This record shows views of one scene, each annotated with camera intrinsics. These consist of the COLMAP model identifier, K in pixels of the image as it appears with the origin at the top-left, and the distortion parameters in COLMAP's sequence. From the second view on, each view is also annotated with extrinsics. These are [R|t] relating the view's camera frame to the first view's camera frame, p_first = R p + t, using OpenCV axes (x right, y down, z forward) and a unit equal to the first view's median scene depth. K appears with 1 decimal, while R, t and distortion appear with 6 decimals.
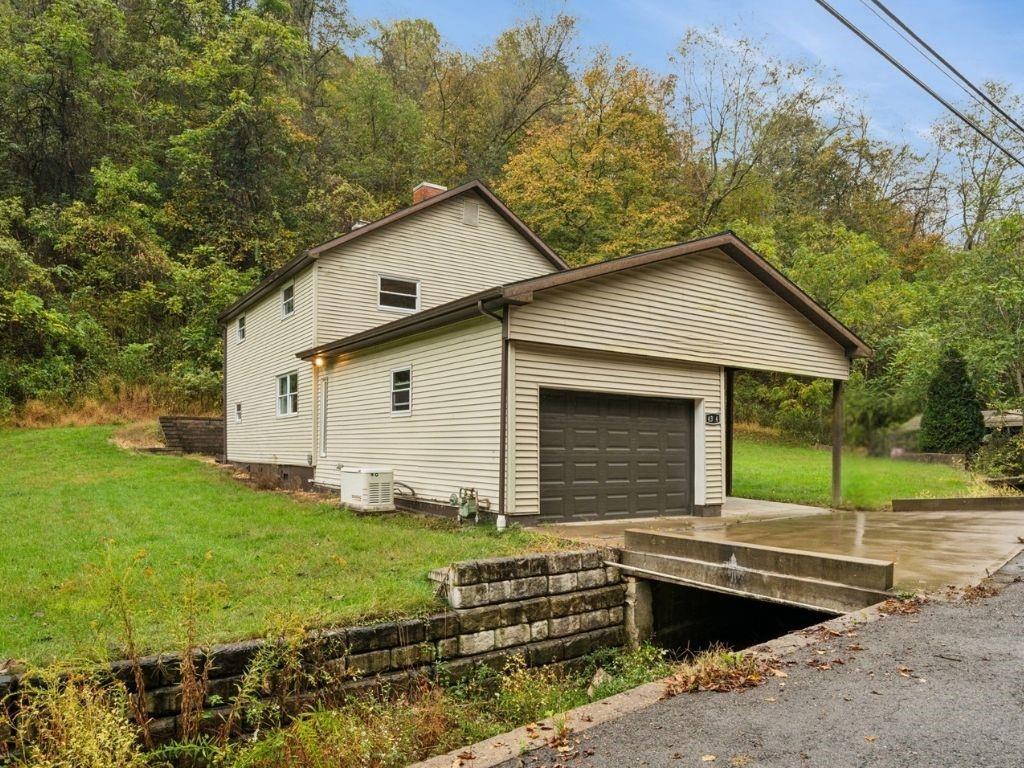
lens RADIAL K [[687.7, 0, 512.0], [0, 687.7, 430.0], [0, 0, 1]] dist [-0.021730, -0.001214]
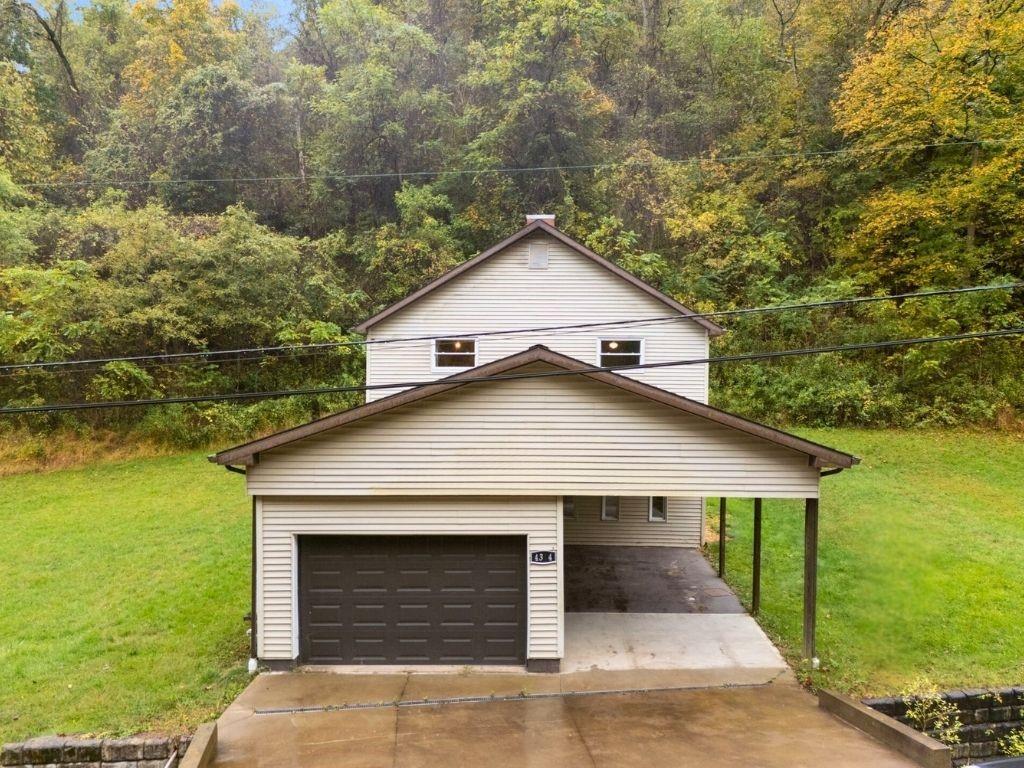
lens RADIAL K [[767.5, 0, 512.0], [0, 767.5, 384.0], [0, 0, 1]] dist [0.050153, -0.001338]
pose [[0.831073, -0.017164, -0.555898, 0.836097], [0.021683, 0.999764, 0.001547, -0.247233], [0.555740, -0.013339, 0.831249, 0.191912]]
